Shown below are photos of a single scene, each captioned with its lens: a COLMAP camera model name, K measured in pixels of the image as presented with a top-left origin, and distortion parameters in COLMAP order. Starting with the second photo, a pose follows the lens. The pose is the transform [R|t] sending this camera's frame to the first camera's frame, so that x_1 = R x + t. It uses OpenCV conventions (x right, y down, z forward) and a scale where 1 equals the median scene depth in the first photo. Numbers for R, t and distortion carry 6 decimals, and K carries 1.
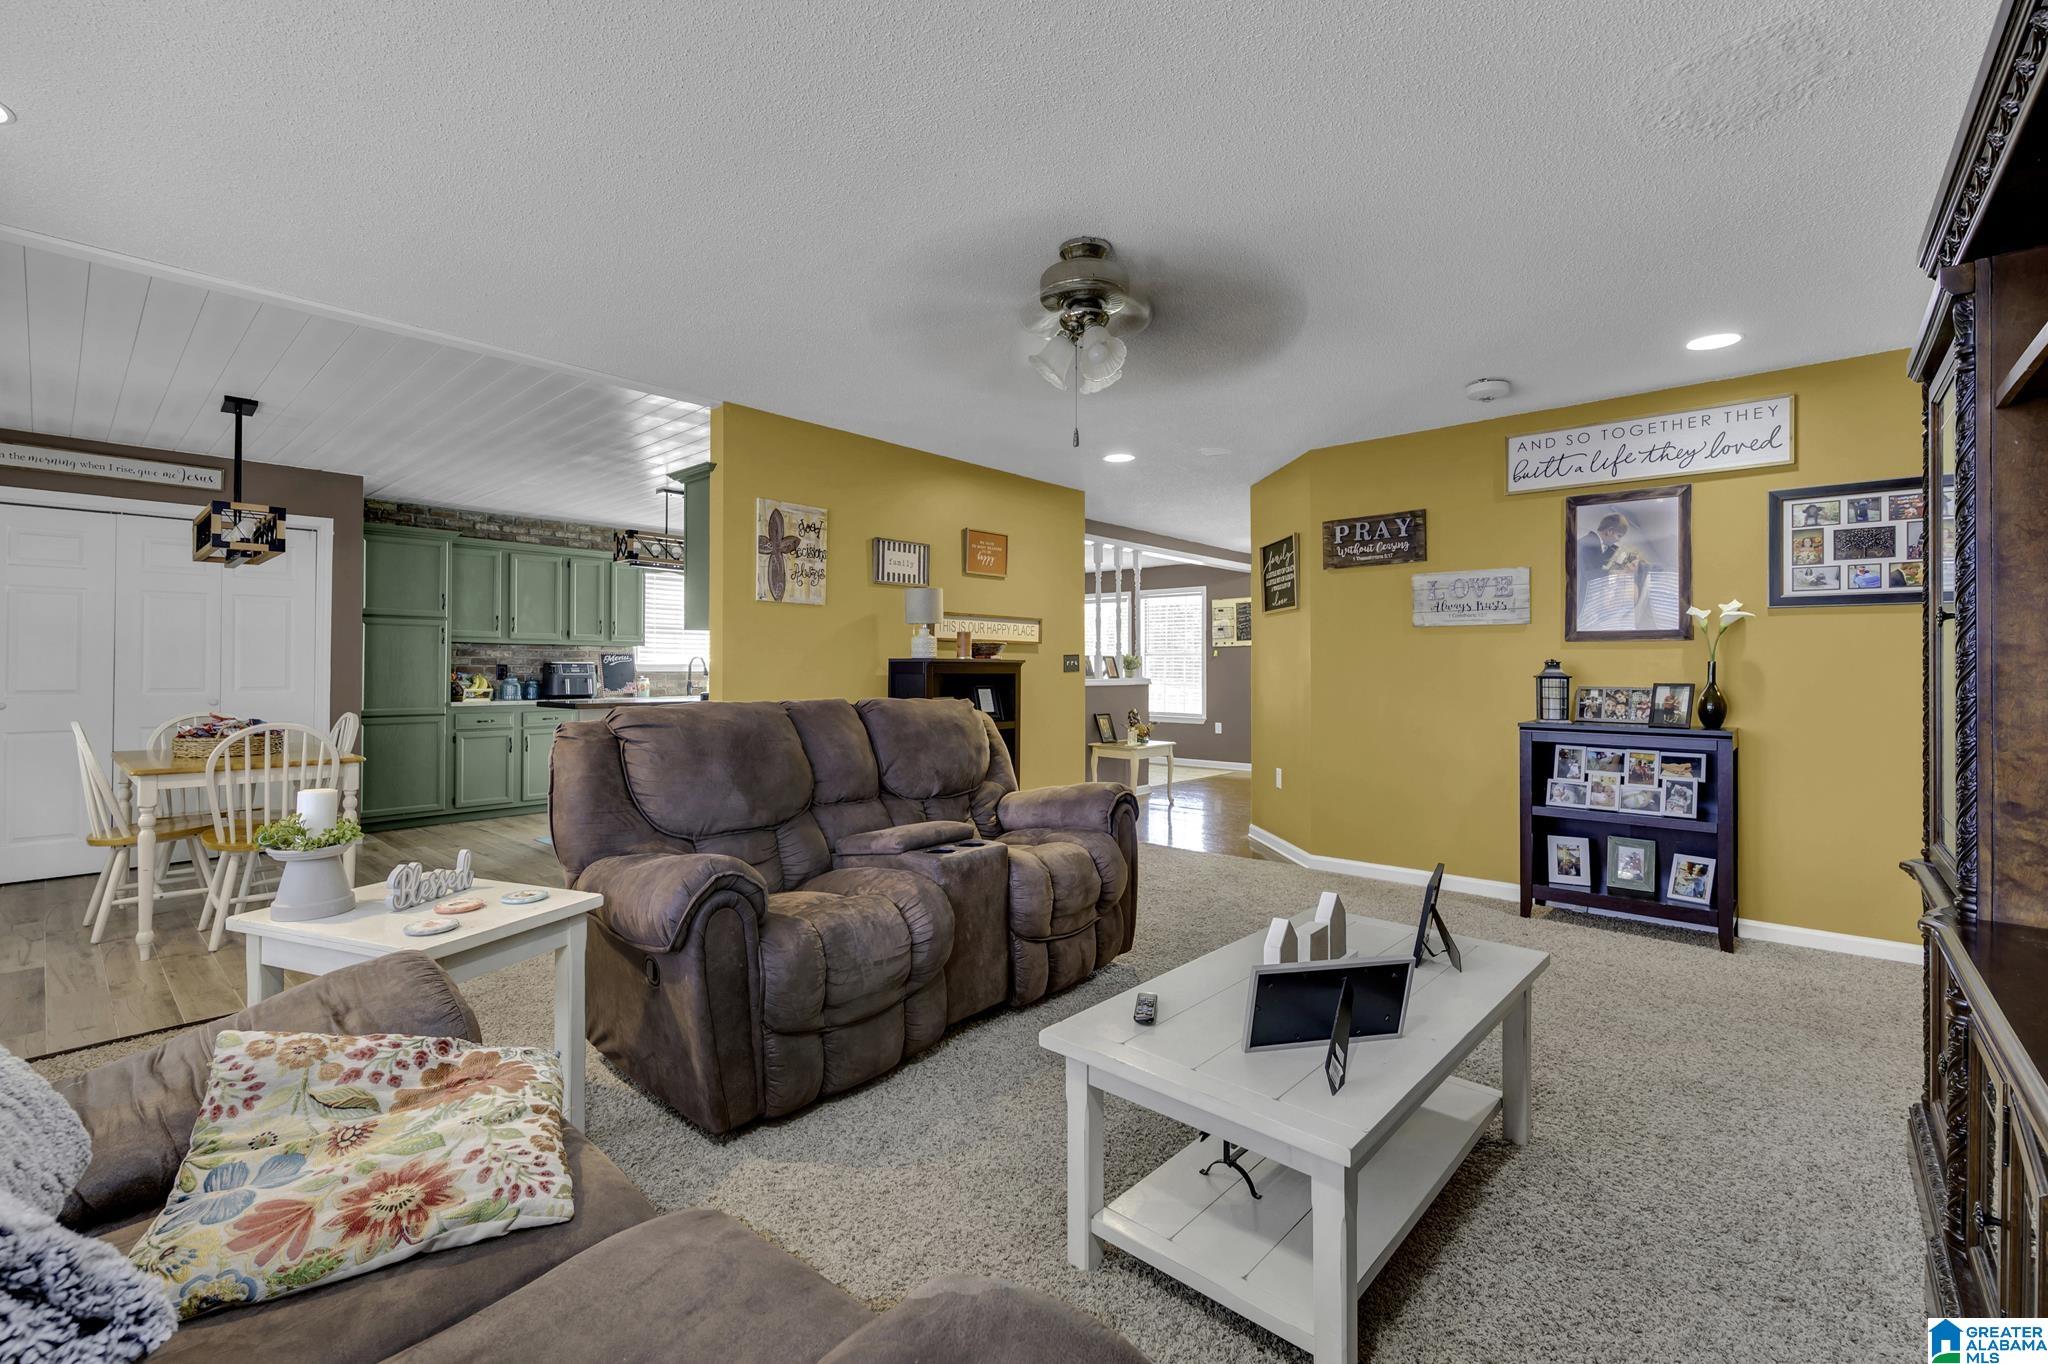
lens RADIAL K [[862.5, 0, 1003.3], [0, 862.5, 653.9], [0, 0, 1]] dist [-0.002297, -0.000651]
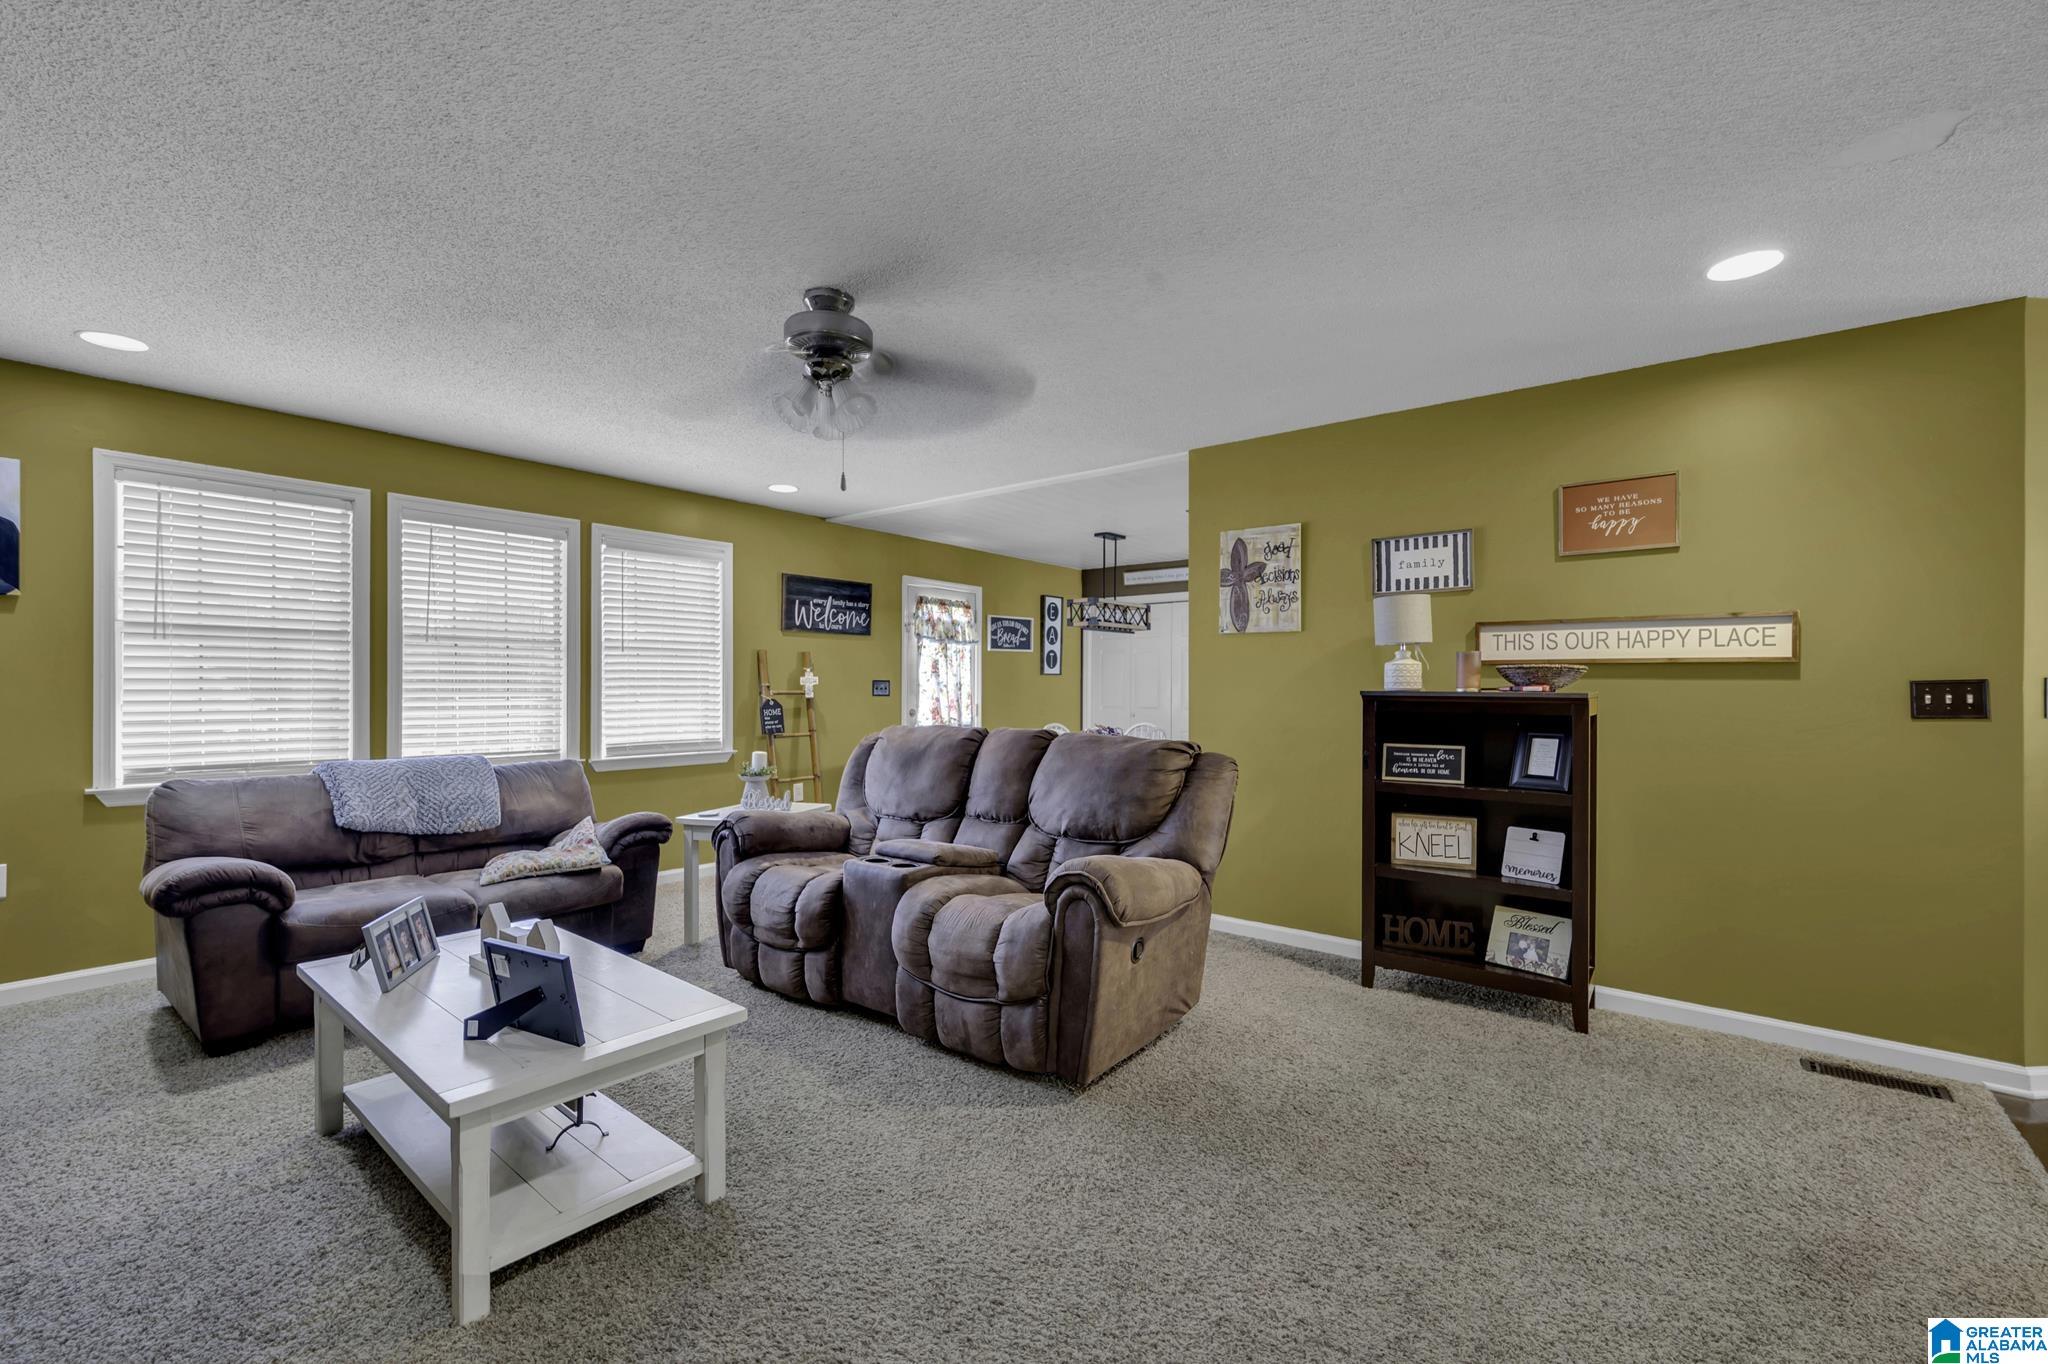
lens RADIAL K [[862.5, 0, 1033.5], [0, 862.5, 685.9], [0, 0, 1]] dist [-0.002297, -0.000651]
pose [[0.061562, -0.002159, -0.998101, 0.670516], [0.009355, 0.999955, -0.001586, 0.000080], [0.998059, -0.009240, 0.061579, 0.665372]]
